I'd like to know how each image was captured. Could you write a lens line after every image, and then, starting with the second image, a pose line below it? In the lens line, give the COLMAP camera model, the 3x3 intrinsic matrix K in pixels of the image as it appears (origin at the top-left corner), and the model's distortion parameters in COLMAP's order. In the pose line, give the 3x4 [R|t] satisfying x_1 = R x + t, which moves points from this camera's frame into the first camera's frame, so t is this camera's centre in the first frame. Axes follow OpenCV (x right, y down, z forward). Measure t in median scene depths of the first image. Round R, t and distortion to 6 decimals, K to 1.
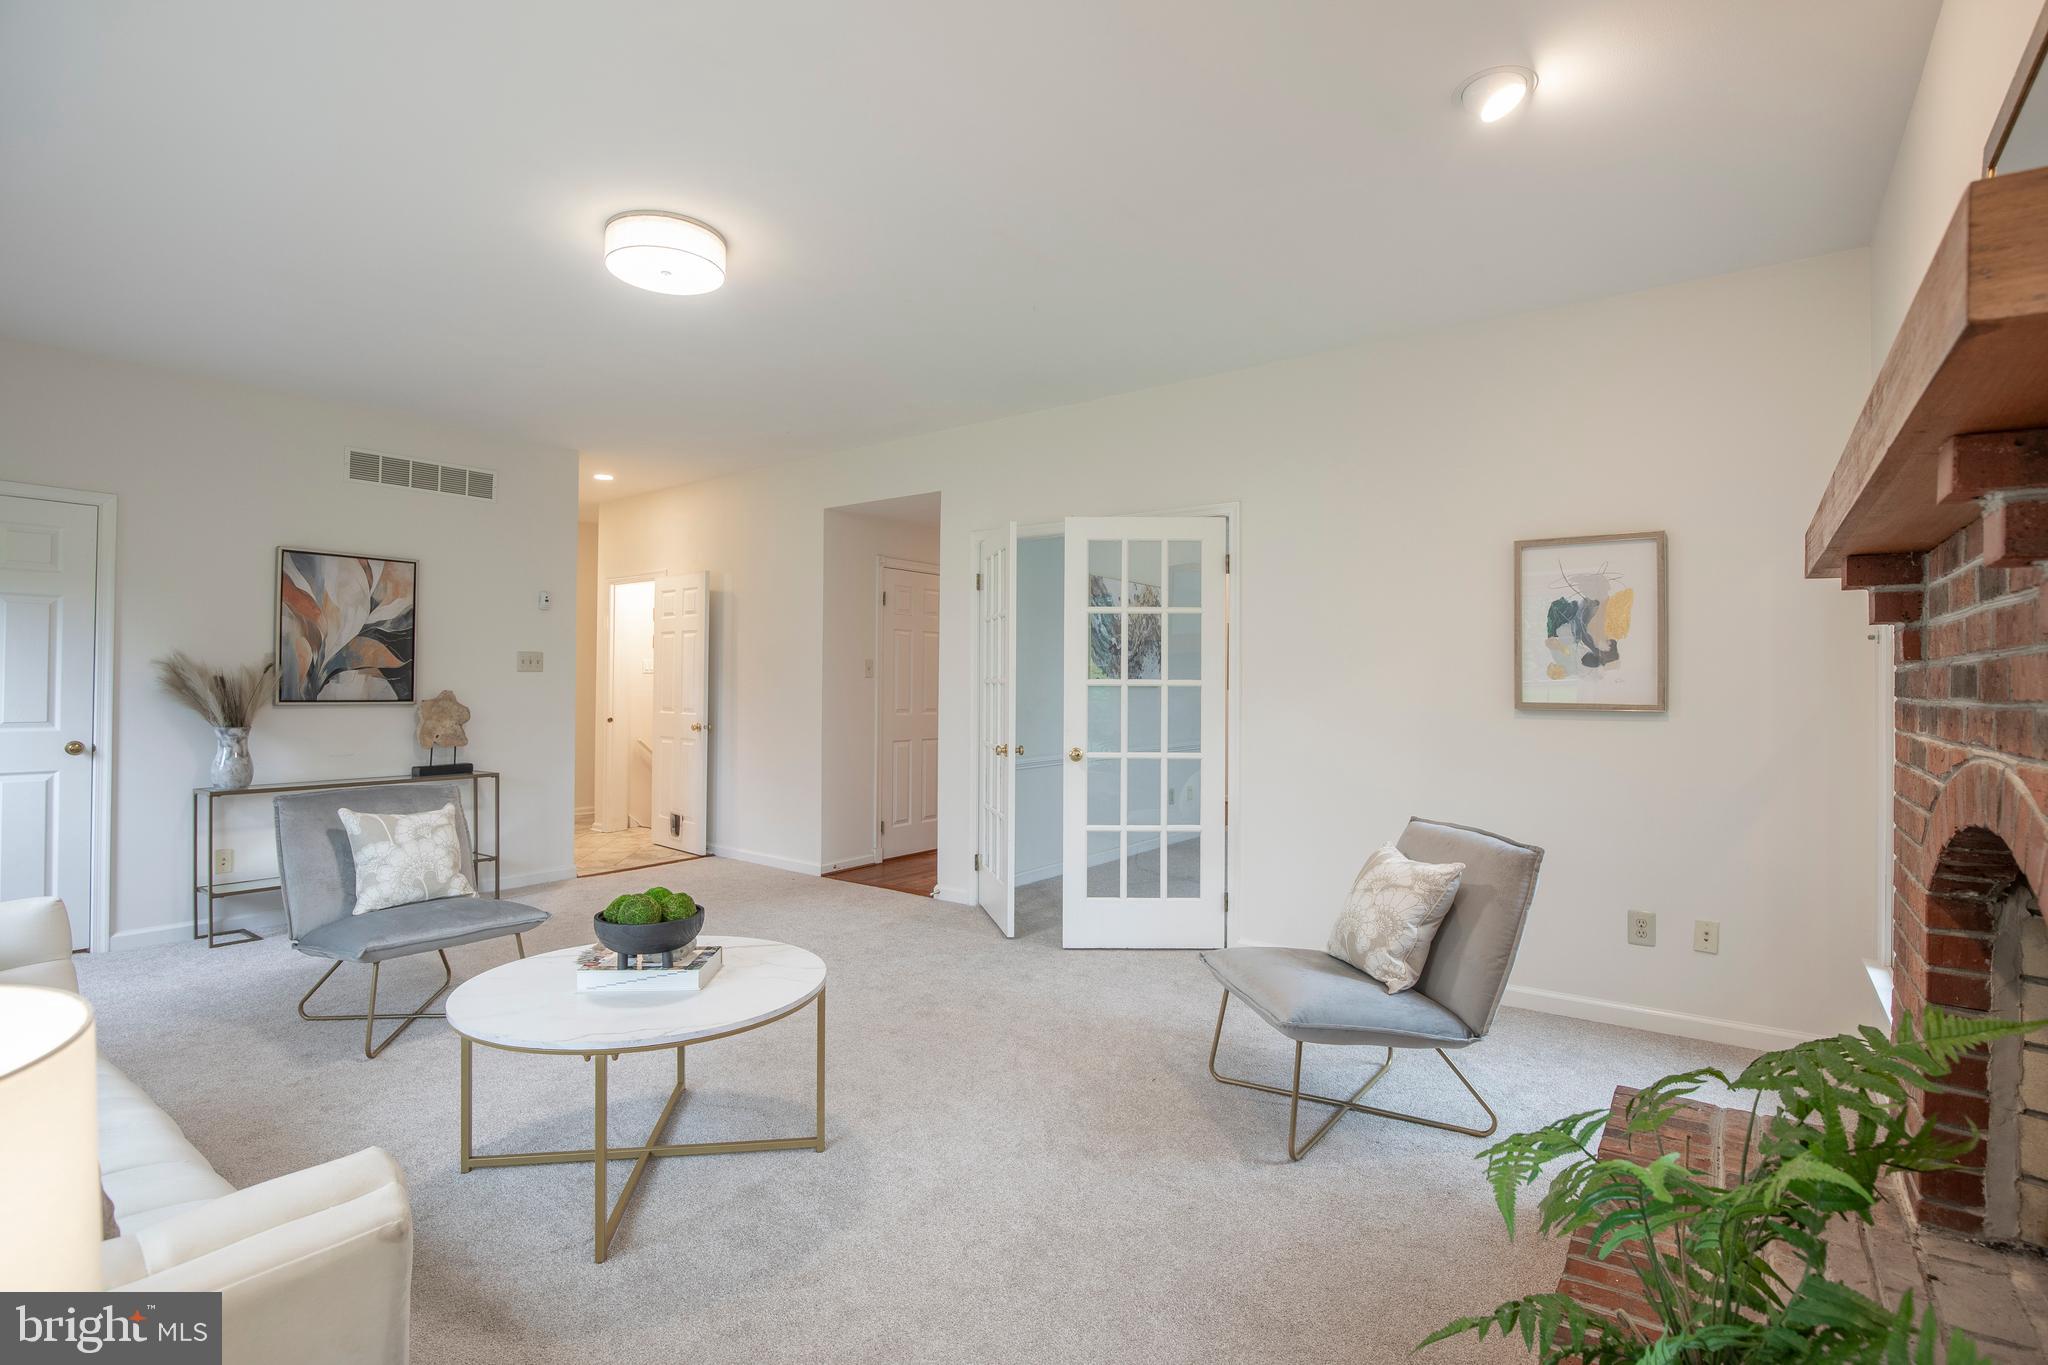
lens RADIAL K [[948.2, 0, 1029.0], [0, 948.2, 681.5], [0, 0, 1]] dist [-0.035866, 0.006320]
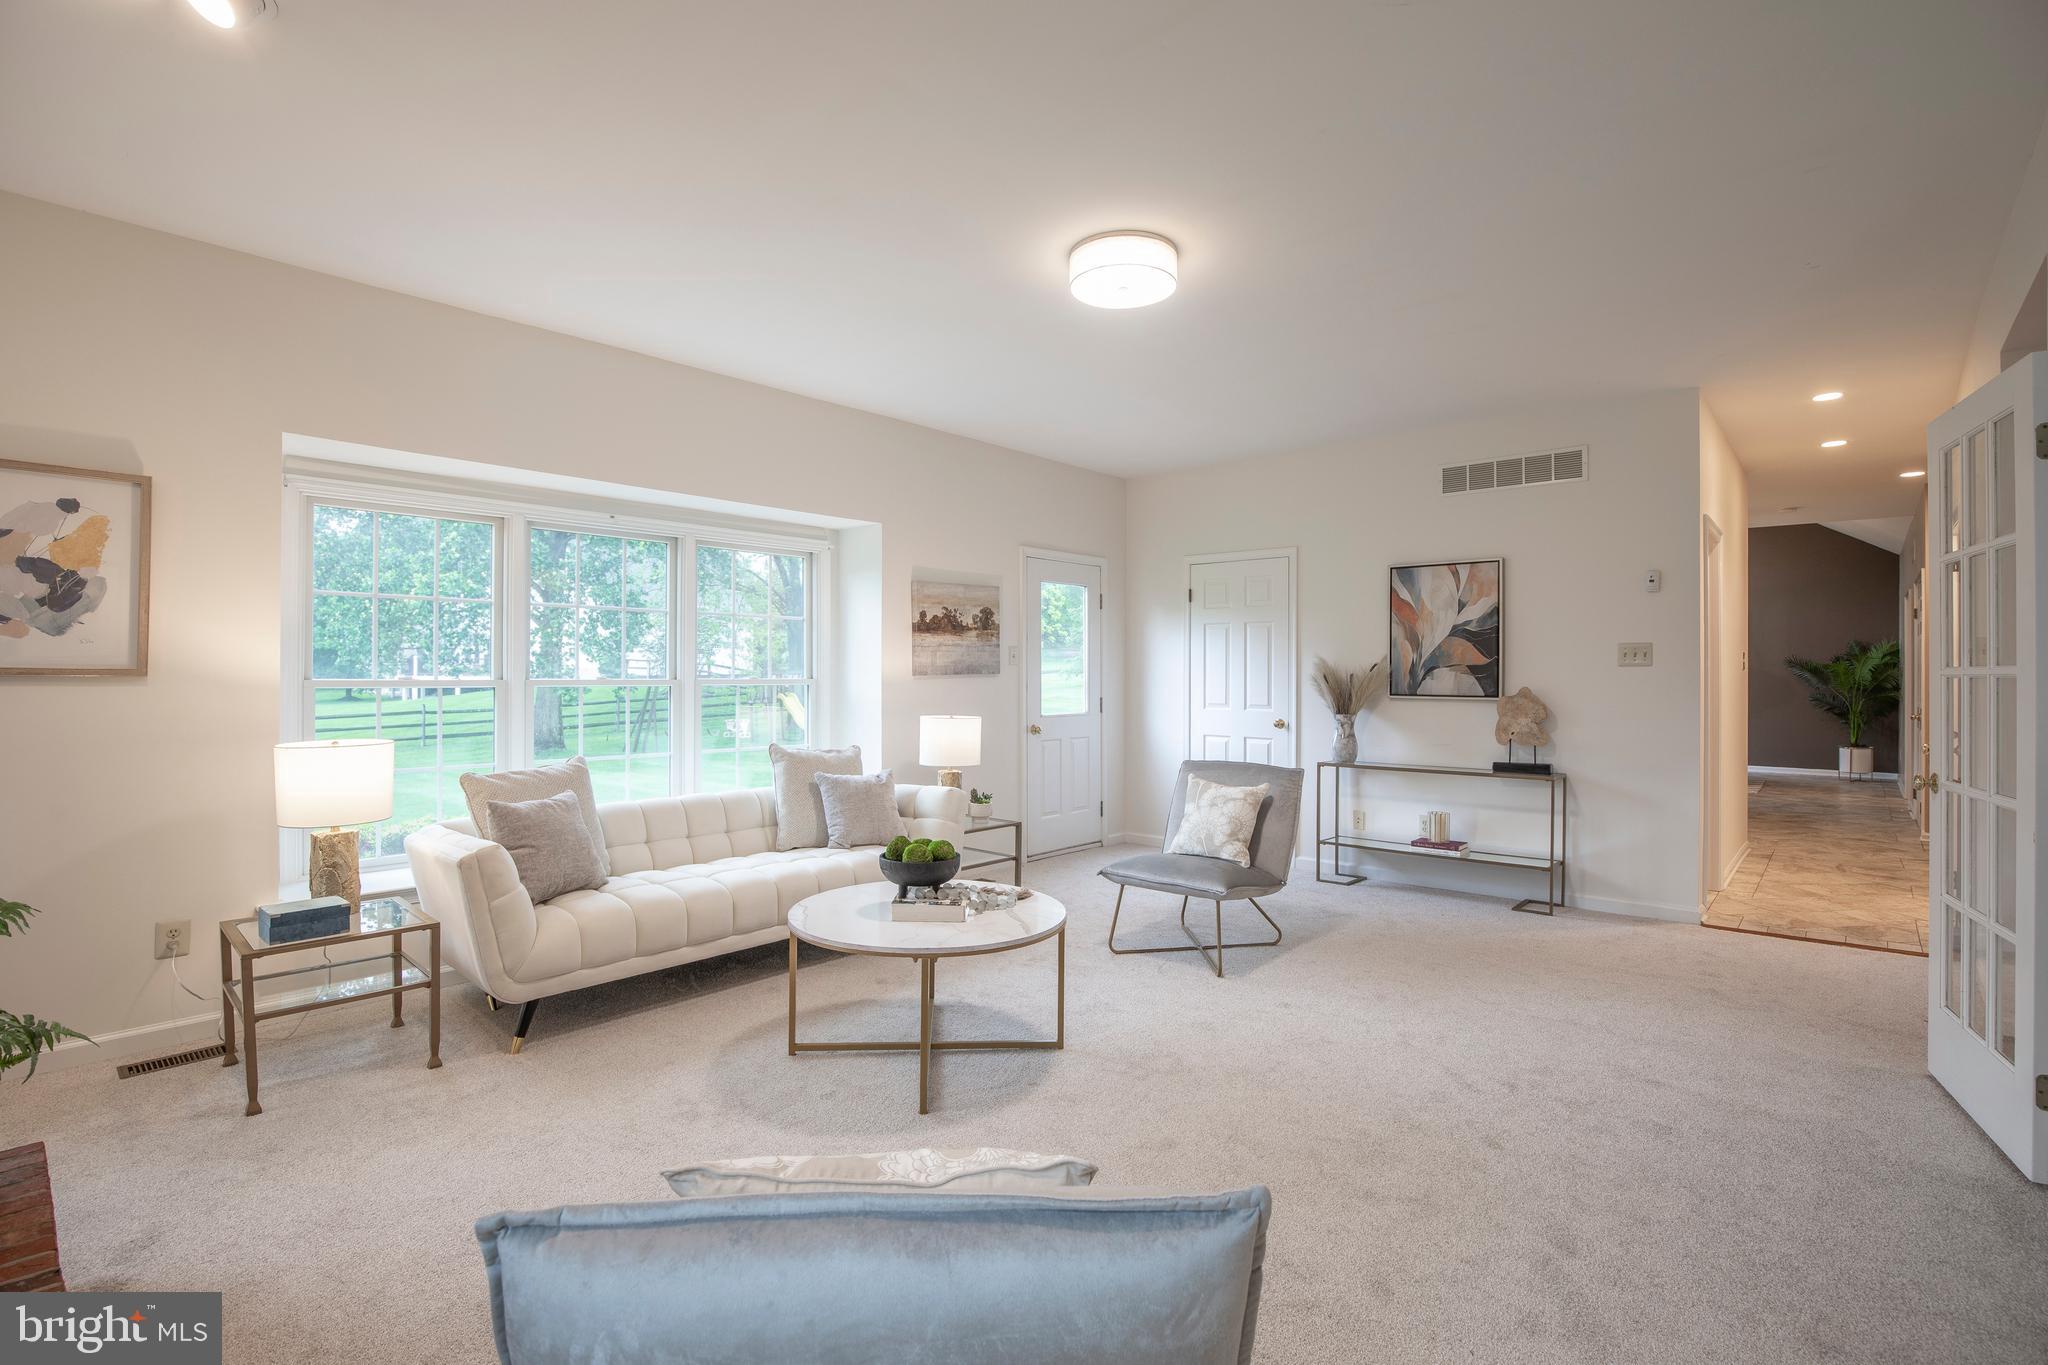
lens RADIAL K [[948.2, 0, 1037.2], [0, 948.2, 676.4], [0, 0, 1]] dist [-0.035866, 0.006320]
pose [[-0.097631, -0.007858, -0.995192, 0.420564], [0.001542, 0.999966, -0.008047, 0.006221], [0.995221, -0.002320, -0.097616, 0.624269]]
